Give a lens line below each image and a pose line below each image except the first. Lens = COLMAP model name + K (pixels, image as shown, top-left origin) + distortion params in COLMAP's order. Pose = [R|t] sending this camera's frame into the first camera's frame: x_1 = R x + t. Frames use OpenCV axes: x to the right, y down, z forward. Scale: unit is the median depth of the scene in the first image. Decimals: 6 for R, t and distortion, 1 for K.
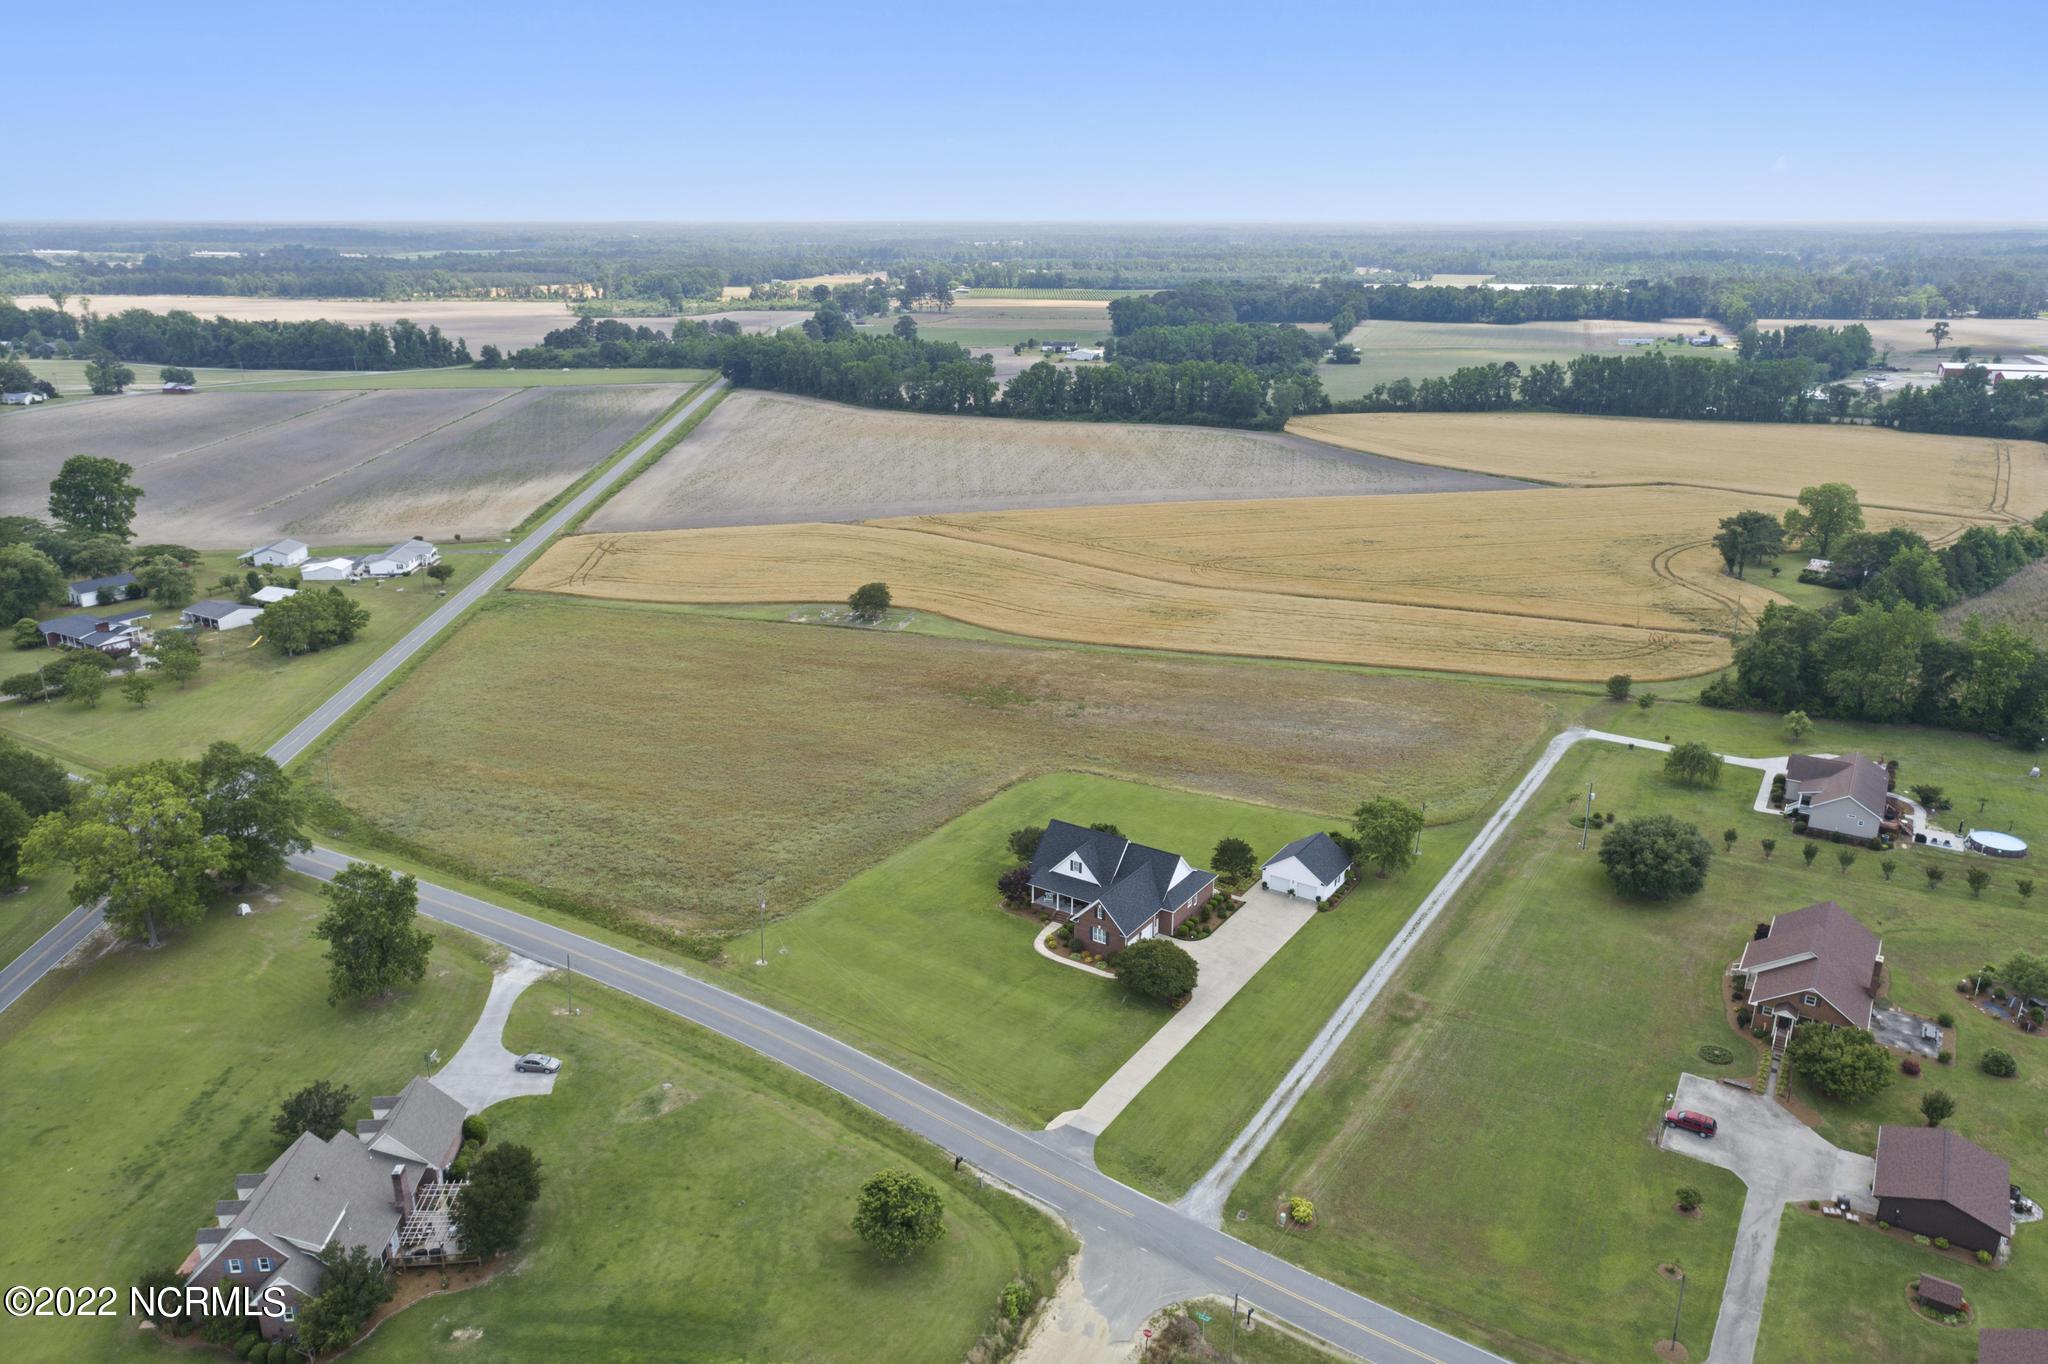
lens RADIAL K [[1395.5, 0, 1024.0], [0, 1395.5, 682.0], [0, 0, 1]] dist [-0.002420, 0.011222]
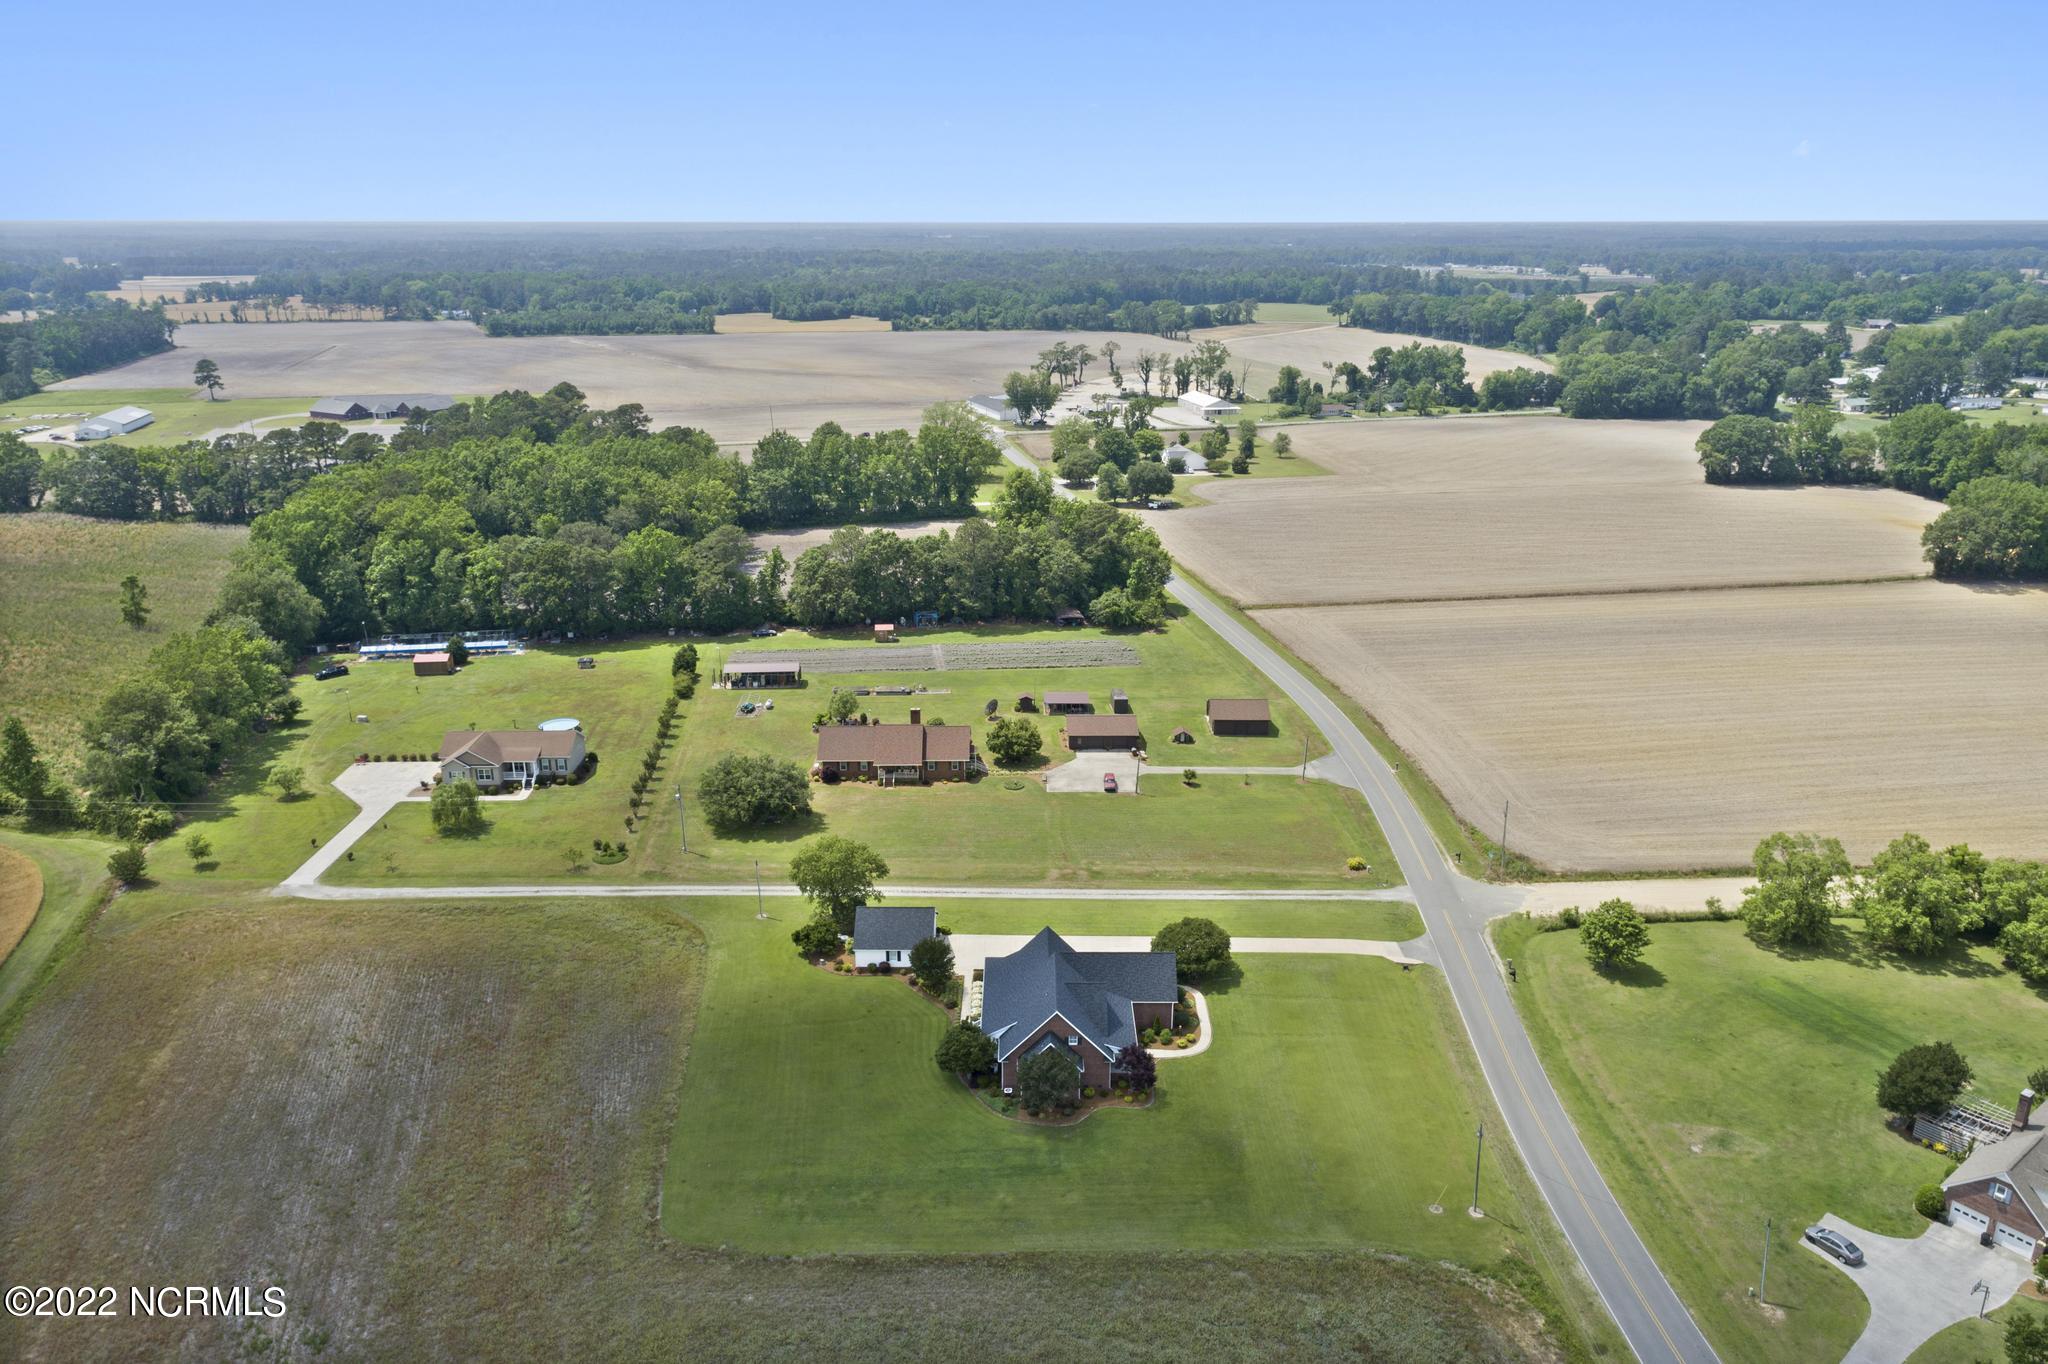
lens RADIAL K [[1407.6, 0, 1021.6], [0, 1407.6, 682.2], [0, 0, 1]] dist [-0.003322, 0.011729]
pose [[-0.550355, -0.258994, 0.793745, -0.452901], [0.265303, 0.847154, 0.460373, -0.349160], [-0.791659, 0.463952, -0.397524, 1.070873]]
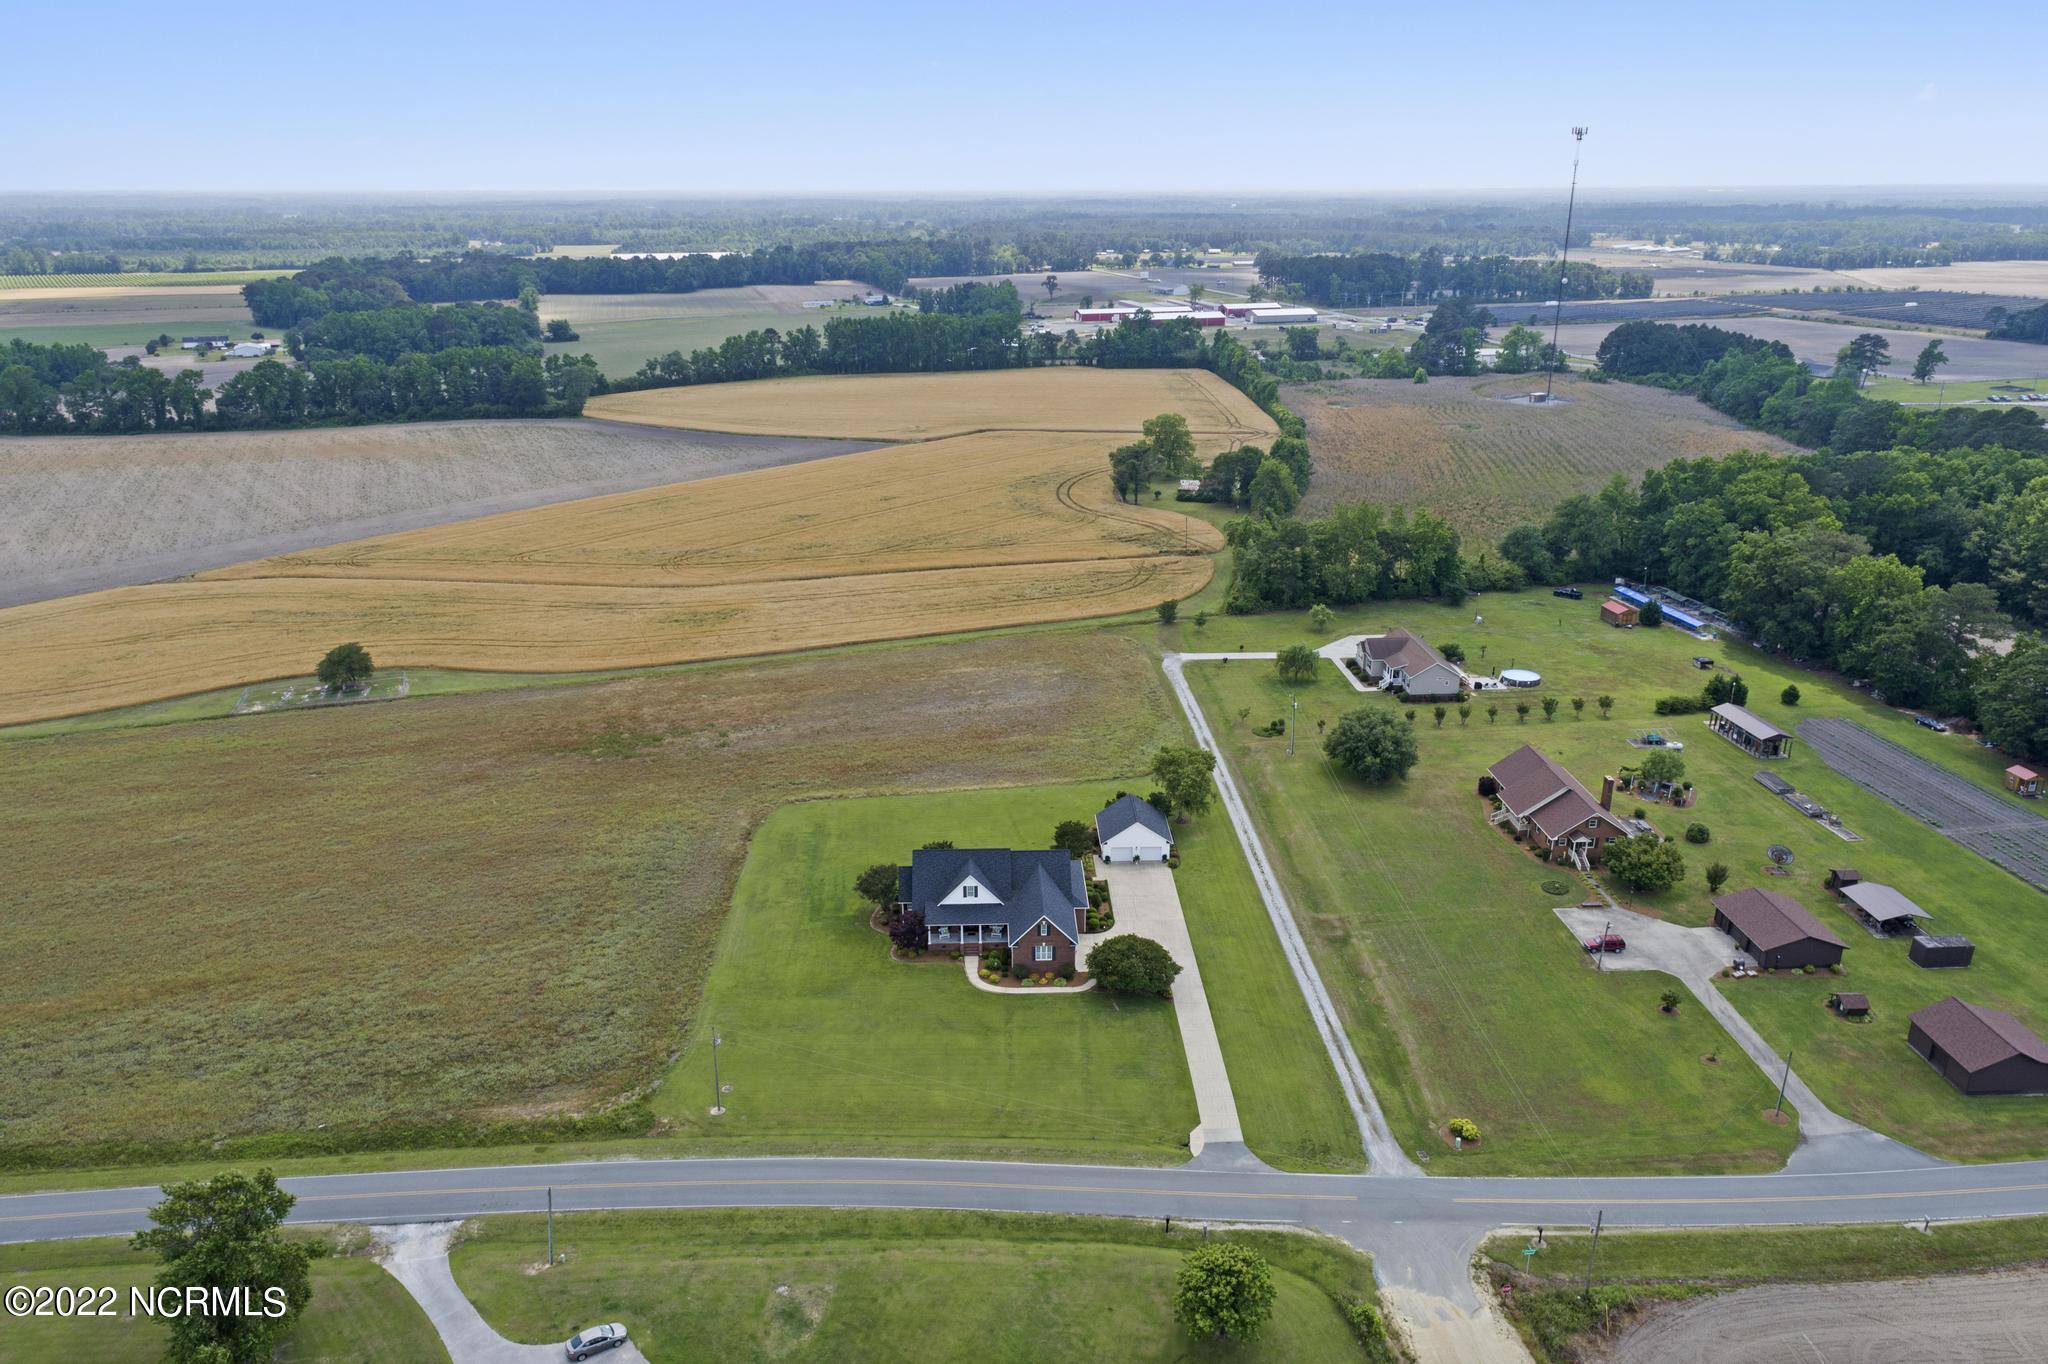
lens RADIAL K [[1407.6, 0, 1021.6], [0, 1407.6, 682.2], [0, 0, 1]] dist [-0.003322, 0.011729]
pose [[0.814073, -0.194786, 0.547123, -0.348896], [0.185527, 0.979937, 0.072828, -0.053935], [-0.550332, 0.042219, 0.833878, 0.169193]]
